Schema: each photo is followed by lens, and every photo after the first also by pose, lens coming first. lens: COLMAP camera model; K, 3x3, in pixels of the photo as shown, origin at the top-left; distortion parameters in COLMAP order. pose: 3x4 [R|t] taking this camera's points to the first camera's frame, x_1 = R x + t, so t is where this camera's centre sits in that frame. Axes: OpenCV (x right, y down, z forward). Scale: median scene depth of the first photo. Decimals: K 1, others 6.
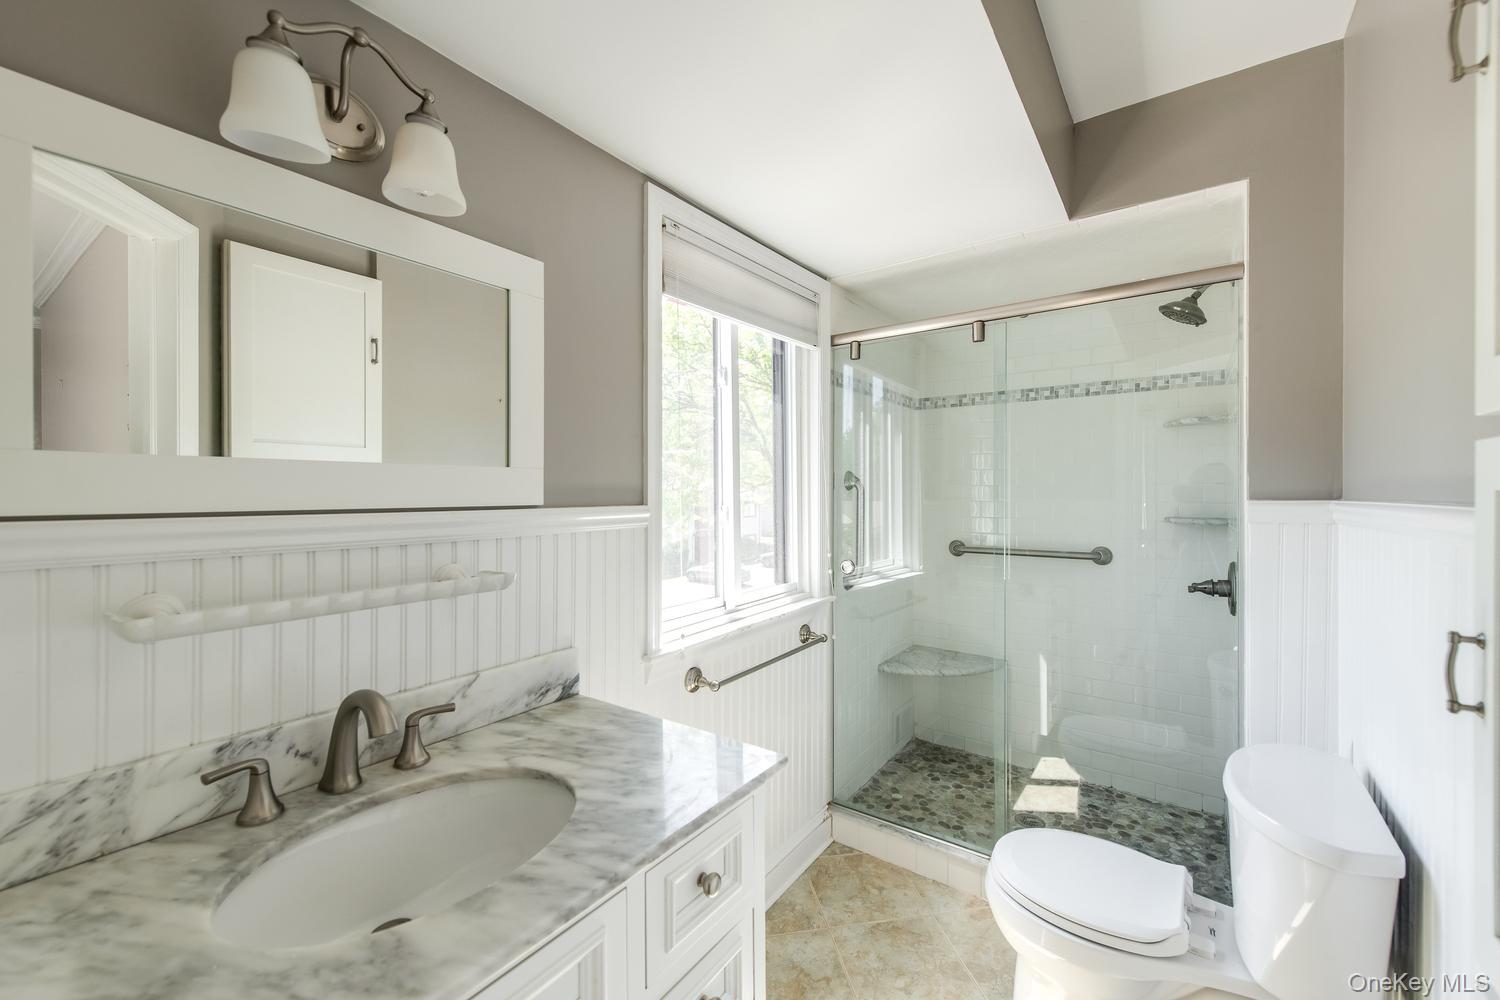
lens RADIAL K [[587.3, 0, 758.4], [0, 587.3, 496.3], [0, 0, 1]] dist [0.006867, -0.001606]
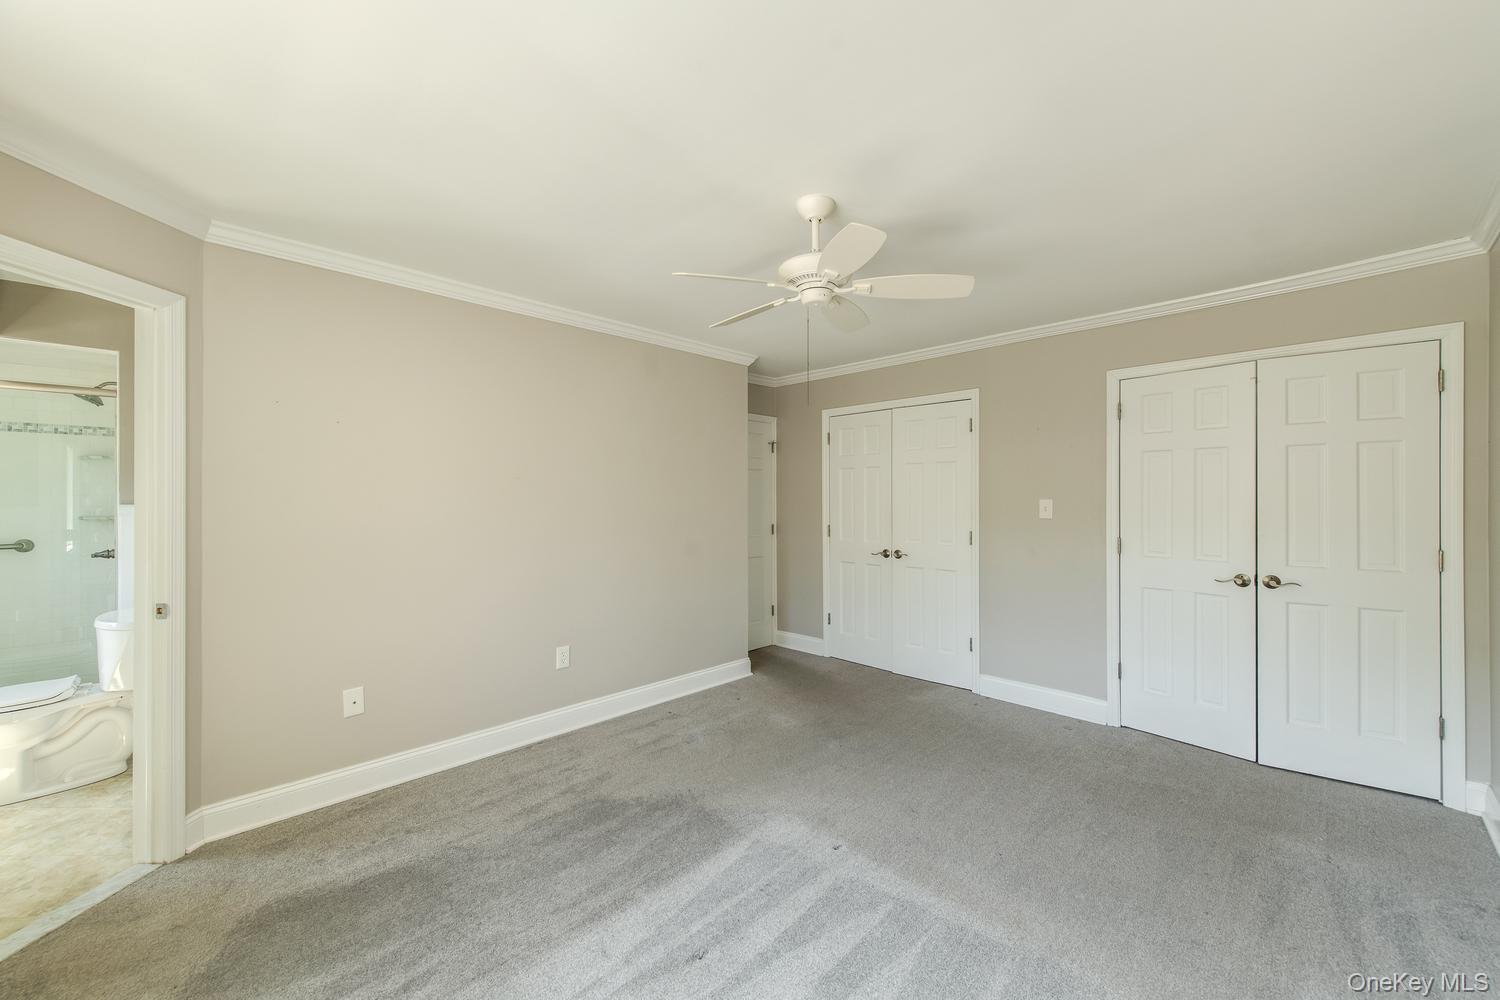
lens RADIAL K [[587.3, 0, 747.1], [0, 587.3, 501.3], [0, 0, 1]] dist [0.006867, -0.001606]
pose [[0.165553, -0.002276, 0.986198, -1.066271], [0.004634, 0.999988, 0.001529, 0.001281], [-0.986190, 0.004317, 0.165562, -1.907097]]
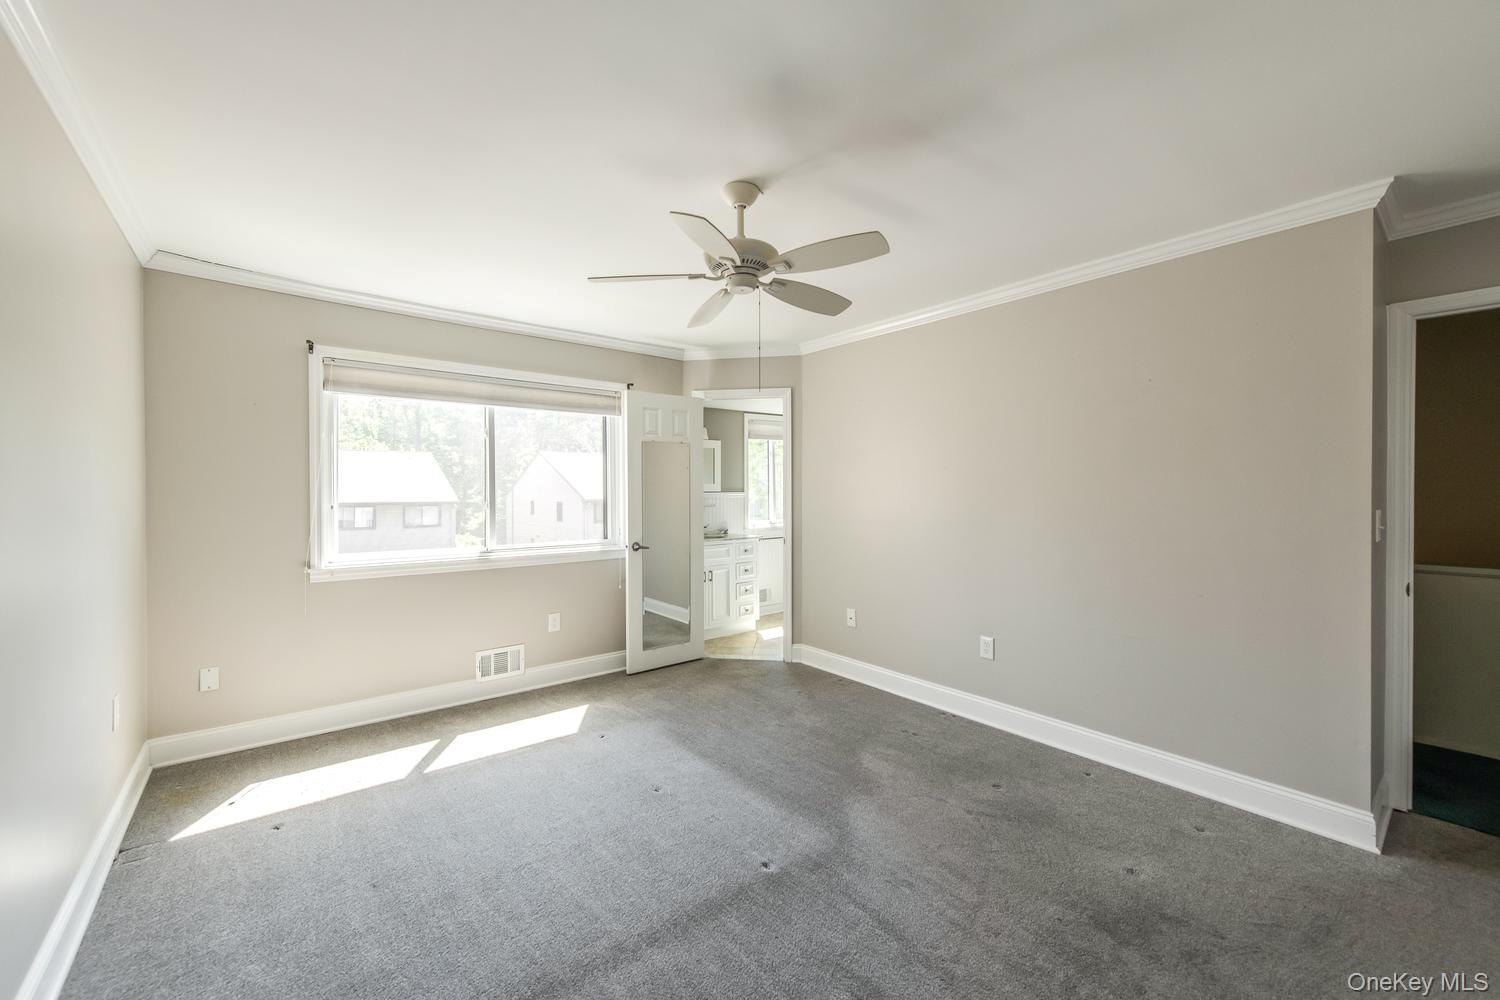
lens RADIAL K [[587.3, 0, 748.3], [0, 587.3, 498.8], [0, 0, 1]] dist [0.006867, -0.001606]
pose [[0.959700, 0.005293, -0.280978, 1.174551], [-0.002615, 0.999948, 0.009906, 0.024704], [0.281016, -0.008772, 0.959663, -3.466013]]
